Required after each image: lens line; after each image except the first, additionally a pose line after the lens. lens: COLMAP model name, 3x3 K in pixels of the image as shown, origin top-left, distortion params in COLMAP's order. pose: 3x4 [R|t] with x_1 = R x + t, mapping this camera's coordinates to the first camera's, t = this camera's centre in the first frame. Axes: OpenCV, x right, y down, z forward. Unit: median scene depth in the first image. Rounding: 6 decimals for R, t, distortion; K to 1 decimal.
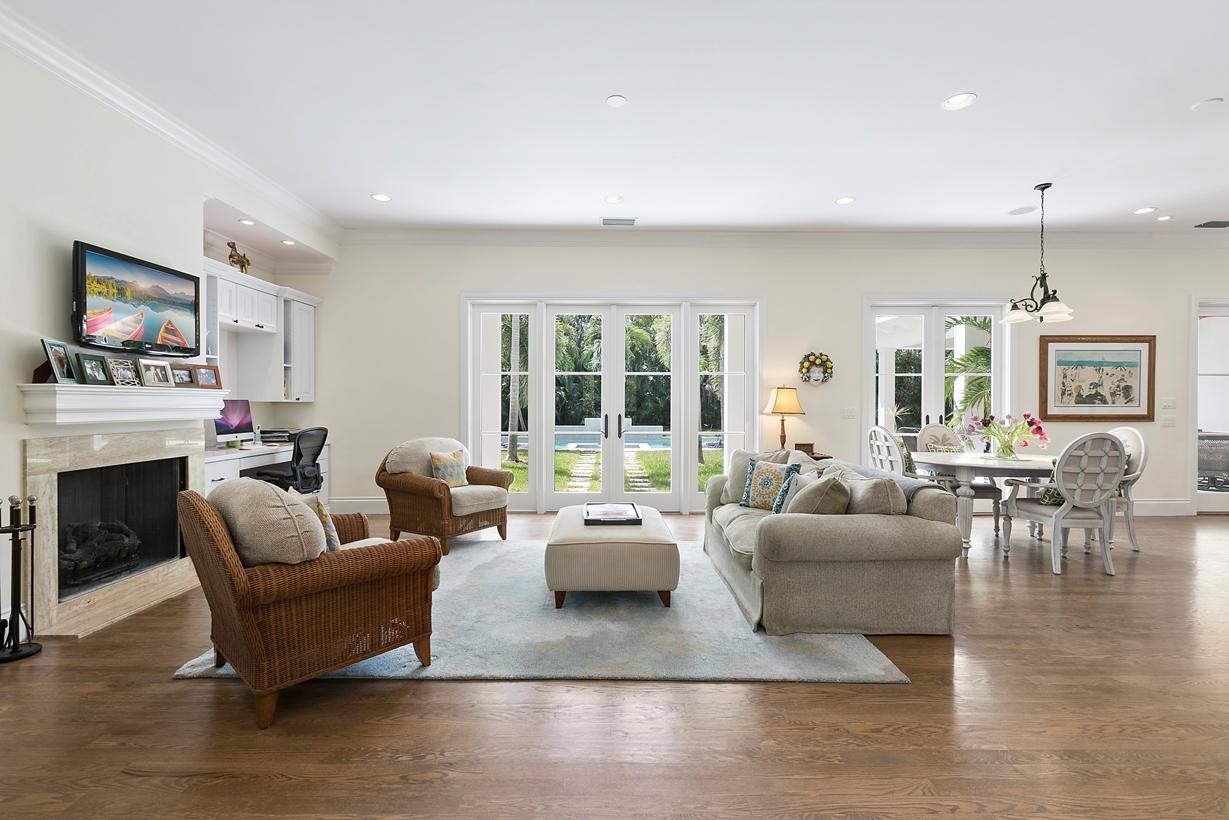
lens RADIAL K [[552.6, 0, 611.9], [0, 552.6, 406.9], [0, 0, 1]] dist [-0.000853, 0.000025]
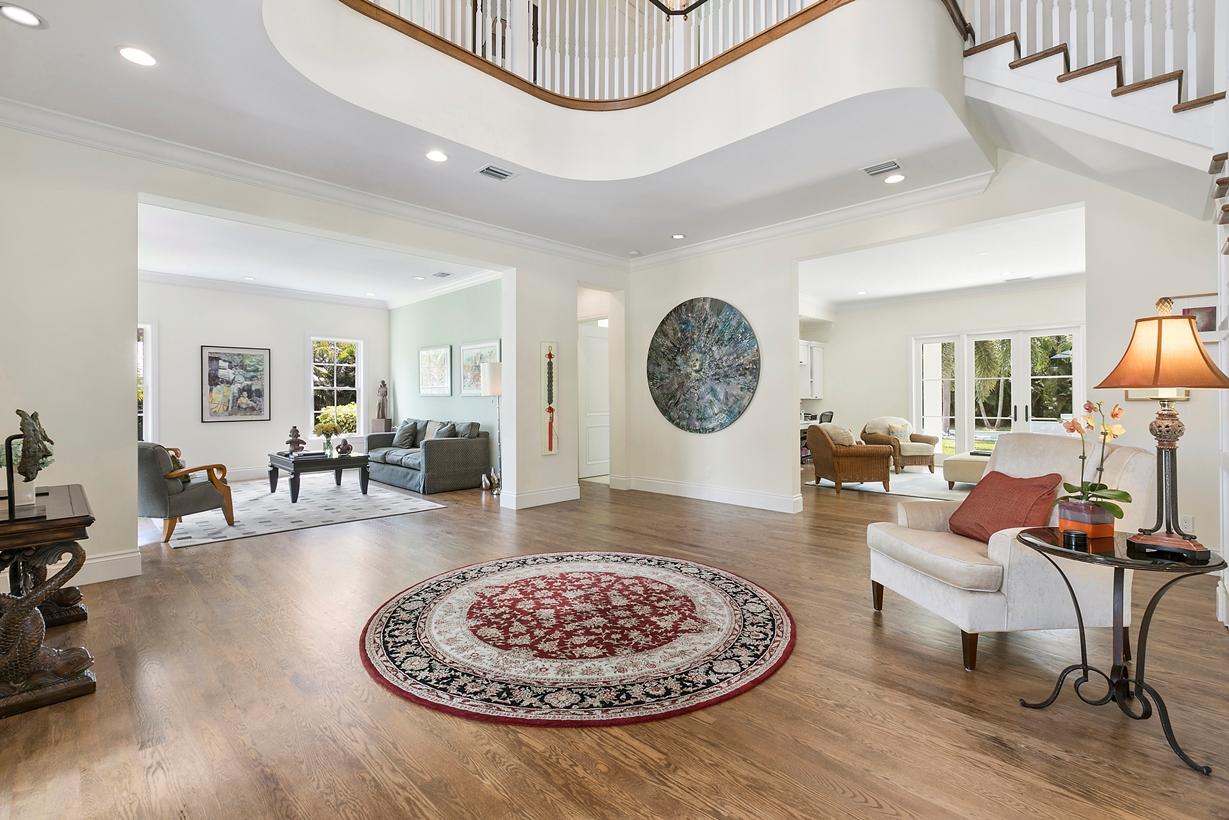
lens RADIAL K [[552.6, 0, 606.8], [0, 552.6, 400.0], [0, 0, 1]] dist [-0.000853, 0.000025]
pose [[0.704953, -0.004523, -0.709239, 0.321219], [0.000751, 0.999984, -0.005630, 0.006975], [0.709254, 0.003436, 0.704945, -0.983554]]
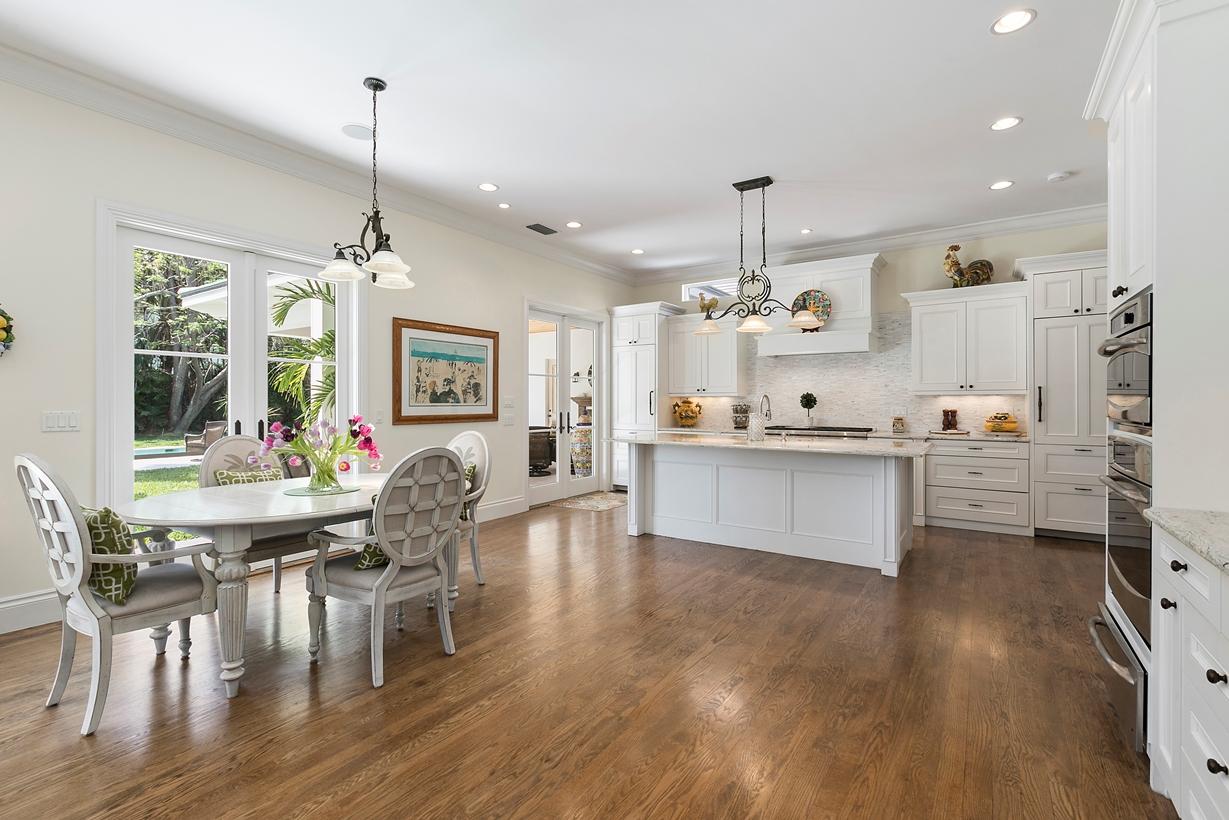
lens RADIAL K [[552.6, 0, 613.0], [0, 552.6, 402.3], [0, 0, 1]] dist [-0.000853, 0.000025]
pose [[0.558645, -0.000812, 0.829407, 0.348788], [0.006354, 0.999974, -0.003300, -0.001976], [-0.829383, 0.007114, 0.558635, 0.348733]]
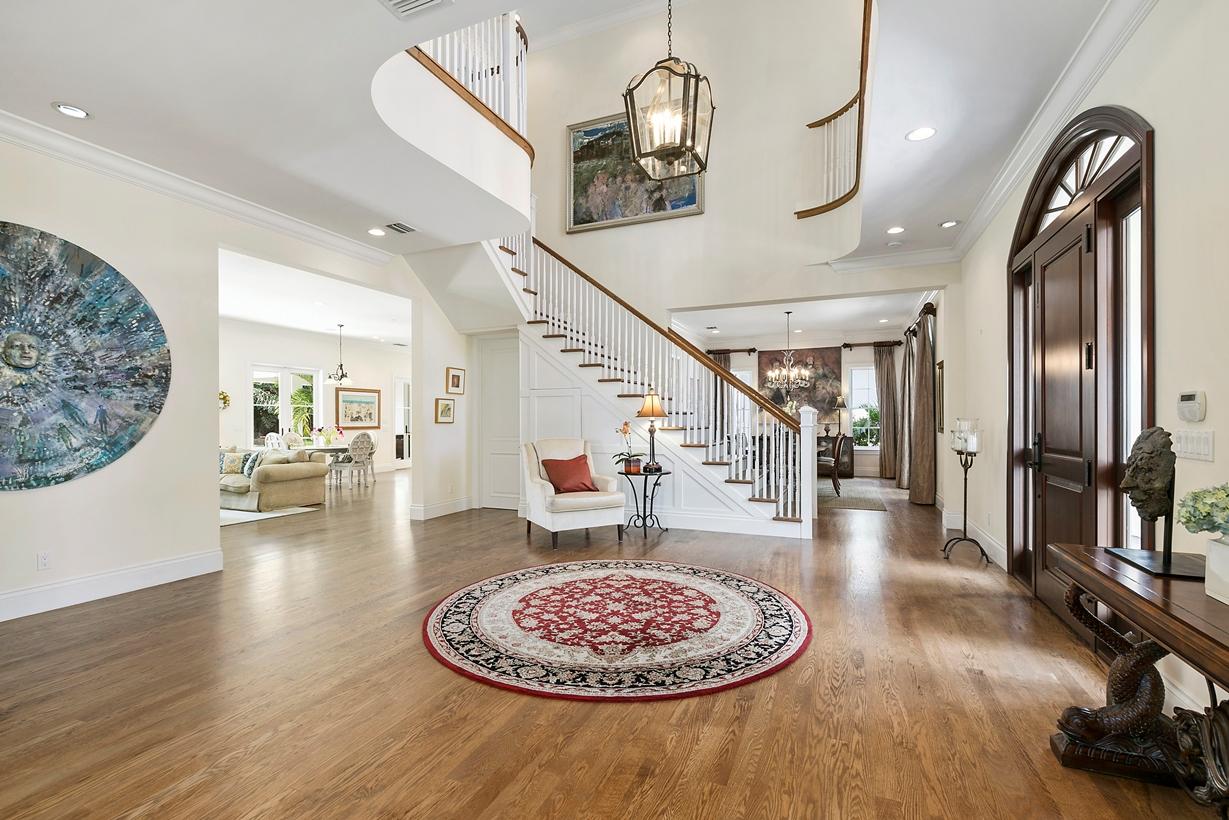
lens RADIAL K [[552.6, 0, 609.0], [0, 552.6, 419.1], [0, 0, 1]] dist [-0.000853, 0.000025]
pose [[0.394538, -0.002350, 0.918877, -0.798346], [0.011916, 0.999926, -0.002559, 0.003520], [-0.918802, 0.011959, 0.394537, -0.827009]]
